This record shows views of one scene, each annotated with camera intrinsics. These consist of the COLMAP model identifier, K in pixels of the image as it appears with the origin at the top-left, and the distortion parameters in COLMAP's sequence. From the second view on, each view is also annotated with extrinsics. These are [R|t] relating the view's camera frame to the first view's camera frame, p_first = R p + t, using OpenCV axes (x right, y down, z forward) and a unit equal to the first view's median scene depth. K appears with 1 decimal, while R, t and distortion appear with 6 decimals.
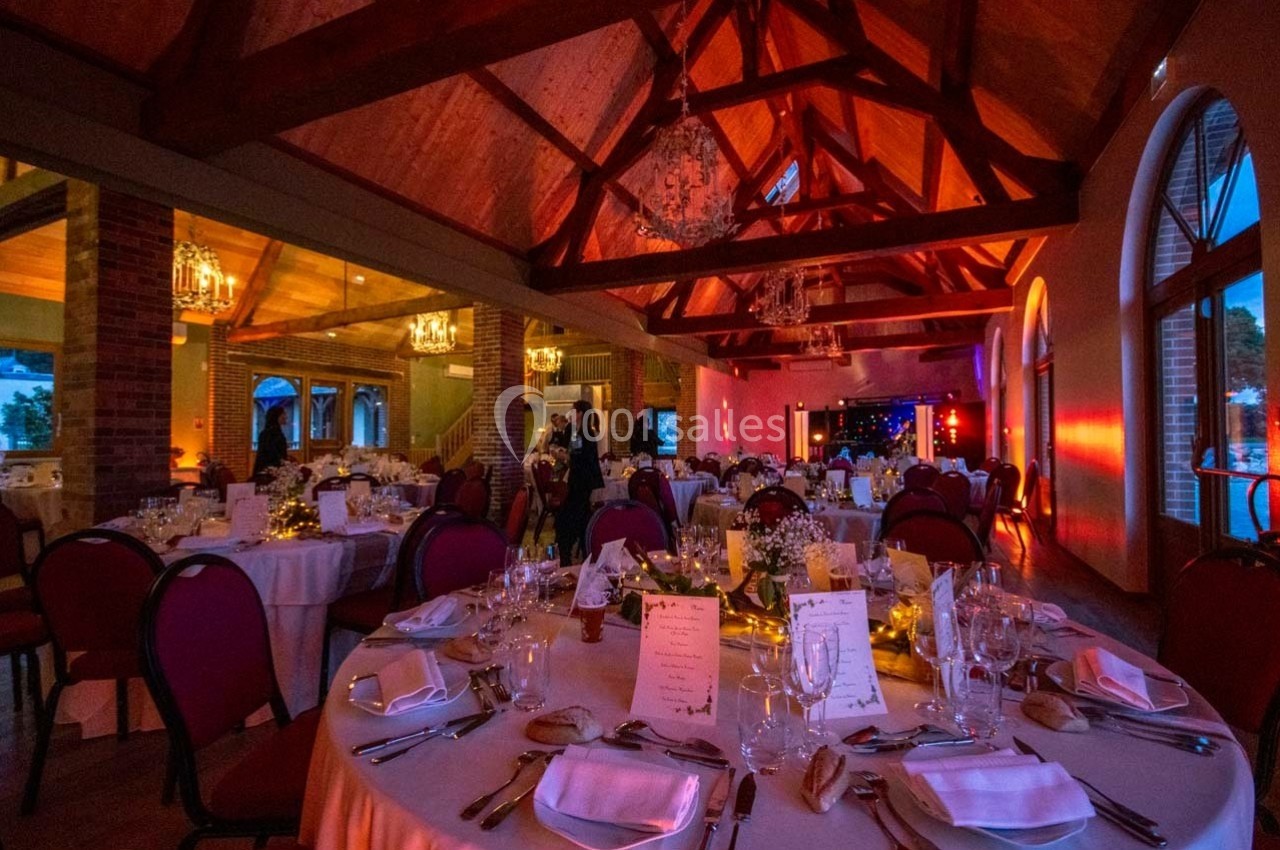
lens RADIAL K [[594.7, 0, 639.5], [0, 594.7, 425.5], [0, 0, 1]] dist [-0.000968, -0.000559]
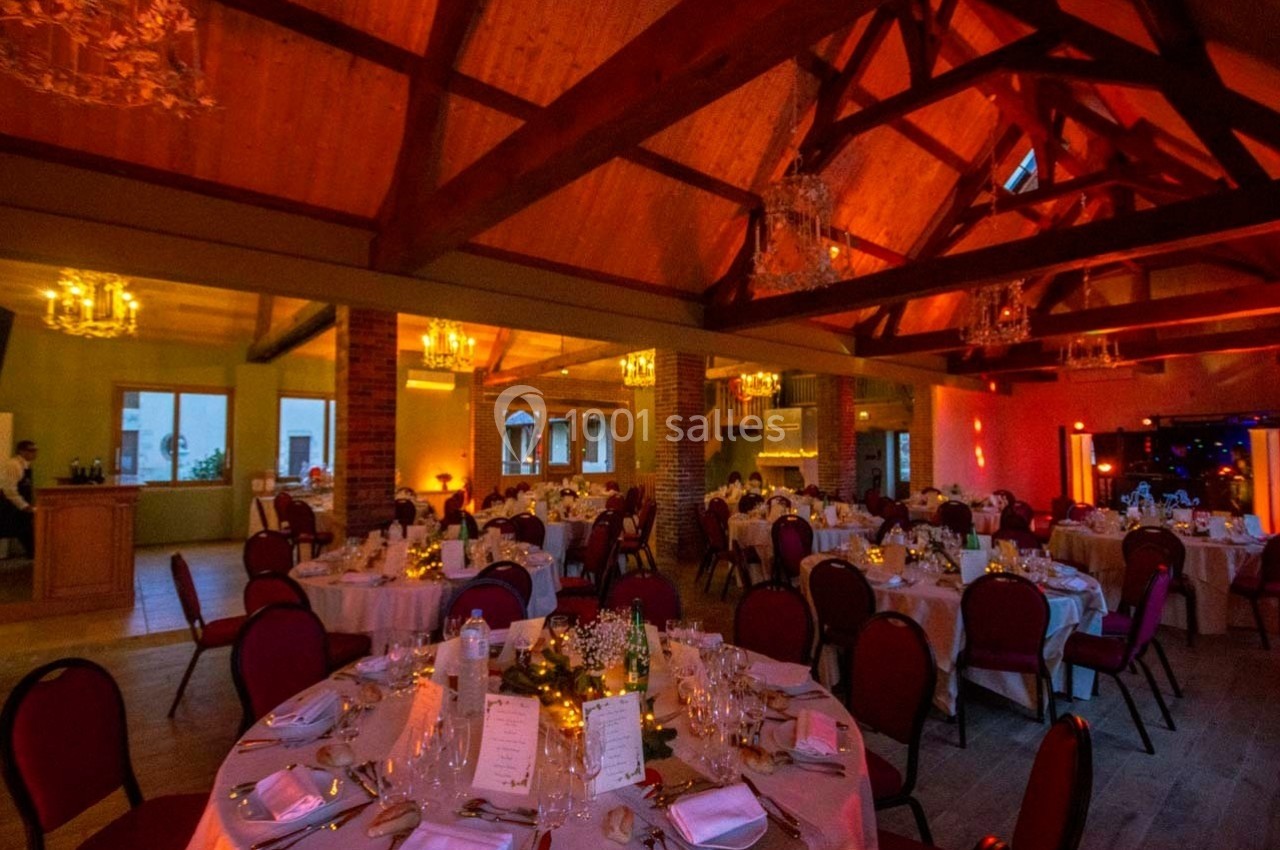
lens RADIAL K [[627.8, 0, 639.8], [0, 627.8, 426.1], [0, 0, 1]] dist [-0.002589, 0.000593]
pose [[0.907912, -0.012866, -0.418962, 0.127908], [0.005582, 0.999811, -0.018606, -0.033322], [0.419123, 0.014554, 0.907813, -0.020674]]
